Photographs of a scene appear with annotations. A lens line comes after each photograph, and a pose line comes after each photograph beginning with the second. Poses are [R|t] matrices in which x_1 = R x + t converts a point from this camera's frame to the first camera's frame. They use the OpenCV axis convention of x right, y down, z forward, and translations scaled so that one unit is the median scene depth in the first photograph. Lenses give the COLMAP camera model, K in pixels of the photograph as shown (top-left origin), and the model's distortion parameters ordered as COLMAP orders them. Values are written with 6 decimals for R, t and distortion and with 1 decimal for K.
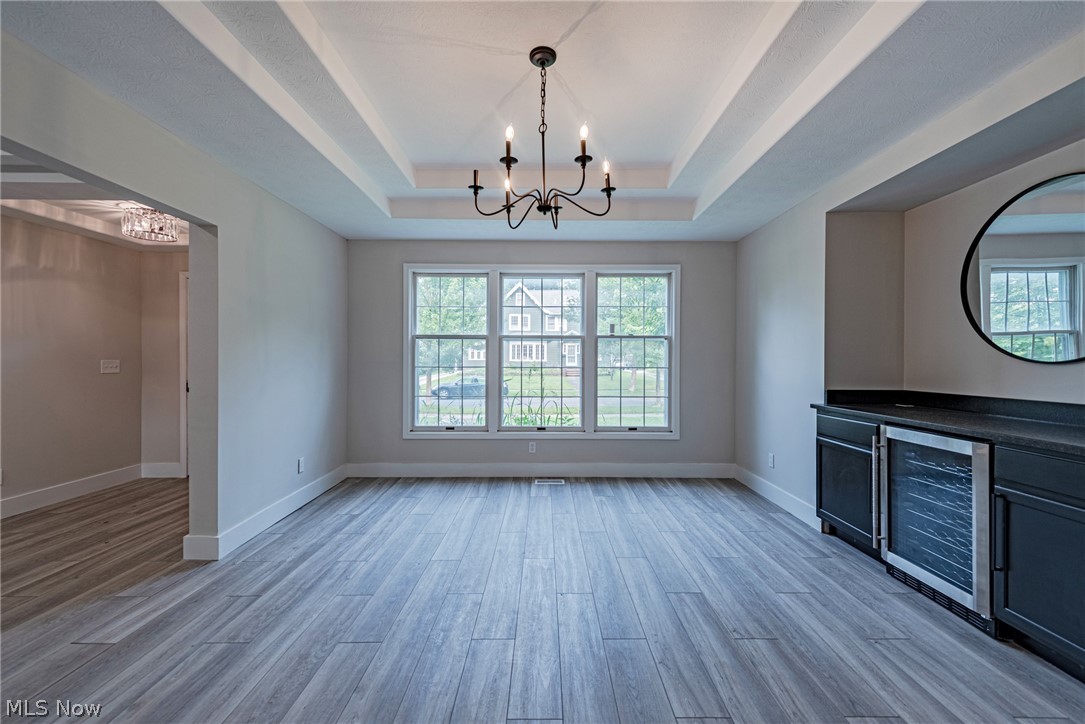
lens RADIAL K [[441.2, 0, 547.1], [0, 441.2, 361.6], [0, 0, 1]] dist [-0.000223, -0.000075]
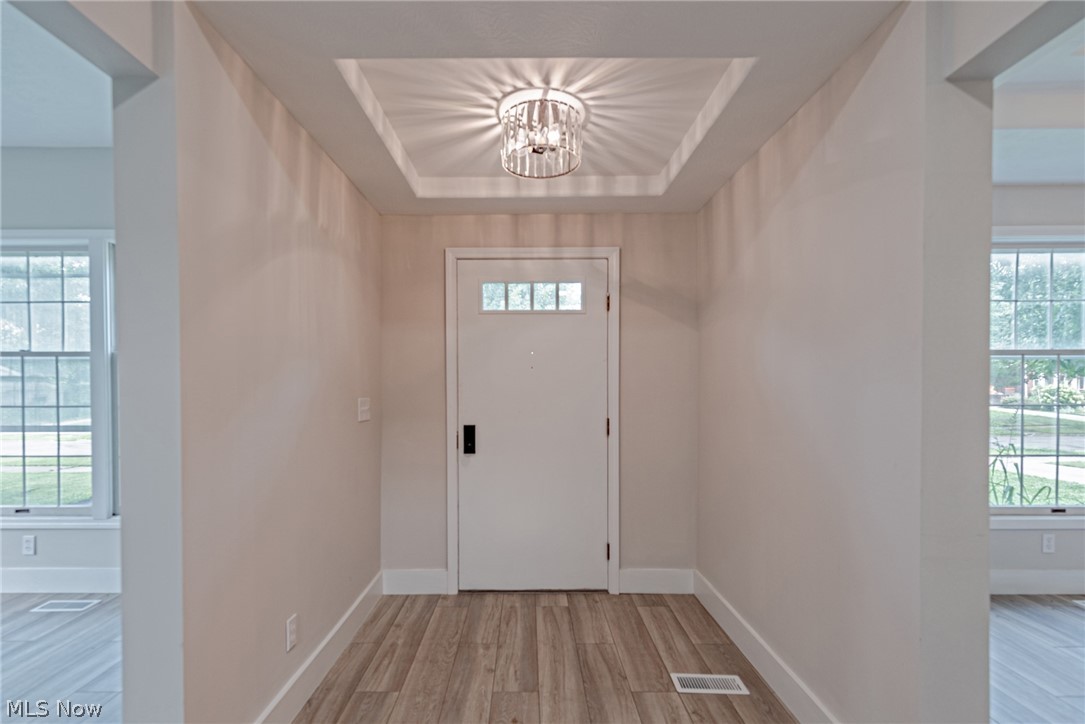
lens RADIAL K [[521.4, 0, 520.6], [0, 521.4, 399.6], [0, 0, 1]] dist [0.013078, 0.000073]
pose [[0.999837, -0.006790, -0.016725, -1.044346], [0.006989, 0.999905, 0.011913, -0.010909], [0.016643, -0.012028, 0.999789, 0.431301]]
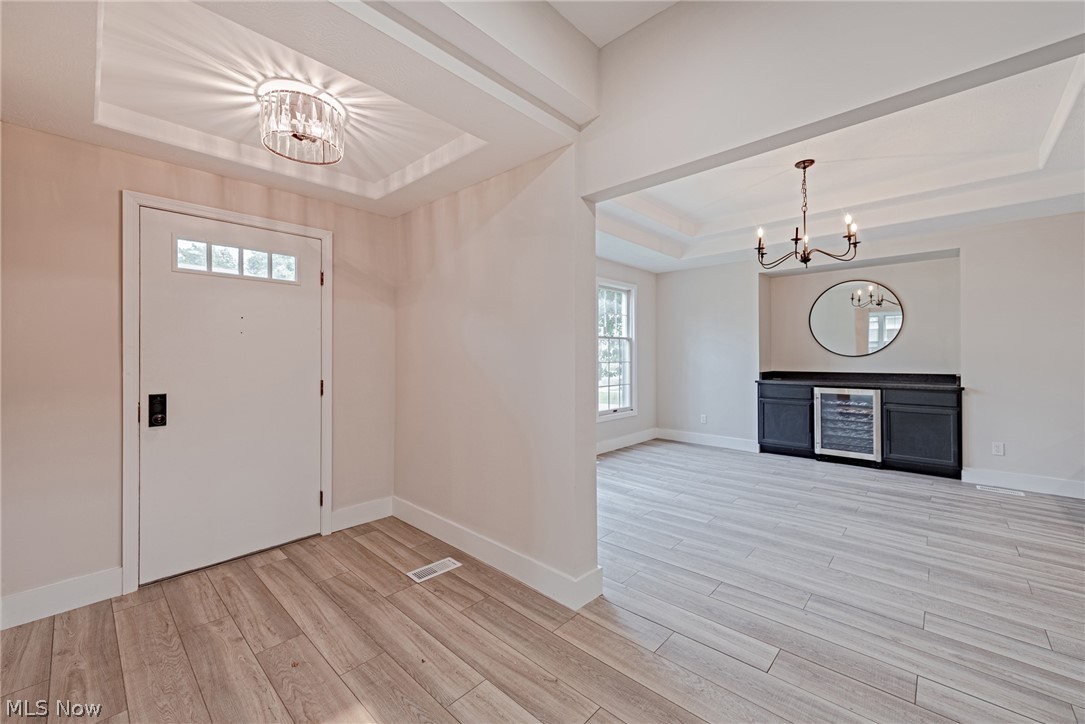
lens RADIAL K [[434.2, 0, 541.7], [0, 434.2, 355.5], [0, 0, 1]] dist [0.002742, -0.000524]
pose [[0.686463, -0.005949, 0.727140, -1.253601], [0.008258, 0.999966, 0.000386, -0.011731], [-0.727118, 0.005740, 0.686489, 0.440422]]
